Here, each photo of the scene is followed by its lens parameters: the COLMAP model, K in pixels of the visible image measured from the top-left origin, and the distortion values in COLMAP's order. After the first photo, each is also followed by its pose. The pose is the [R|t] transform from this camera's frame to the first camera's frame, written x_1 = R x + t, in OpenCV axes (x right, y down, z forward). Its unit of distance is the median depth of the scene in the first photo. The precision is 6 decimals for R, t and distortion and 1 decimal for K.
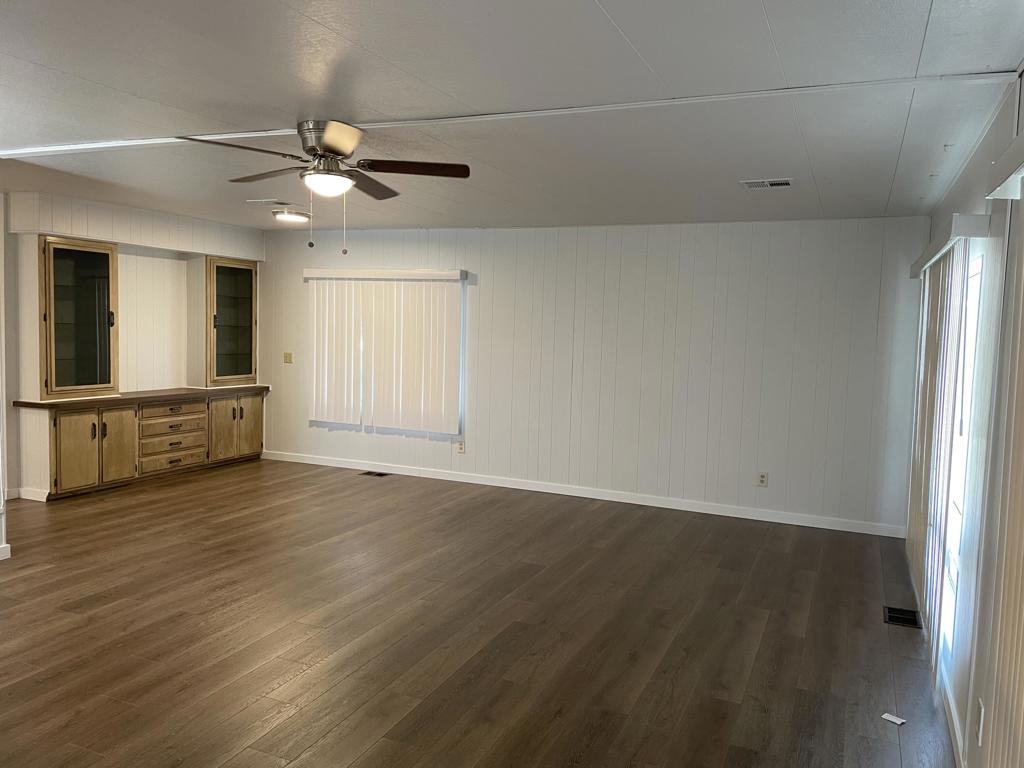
lens RADIAL K [[767.8, 0, 506.2], [0, 767.8, 378.7], [0, 0, 1]] dist [0.103731, -0.130129]
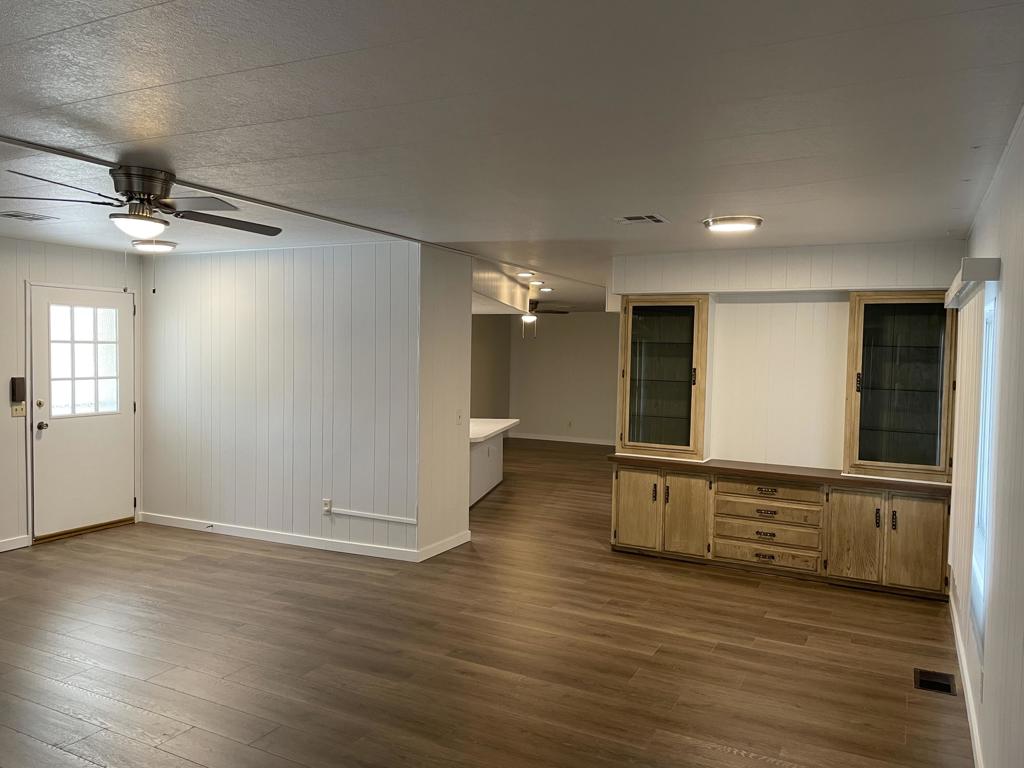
lens RADIAL K [[767.8, 0, 506.2], [0, 767.8, 378.7], [0, 0, 1]] dist [0.103731, -0.130129]
pose [[-0.032331, -0.002645, -0.999474, 0.389701], [-0.100005, 0.994987, 0.000602, -0.049904], [0.994462, 0.099972, -0.032434, 0.779031]]
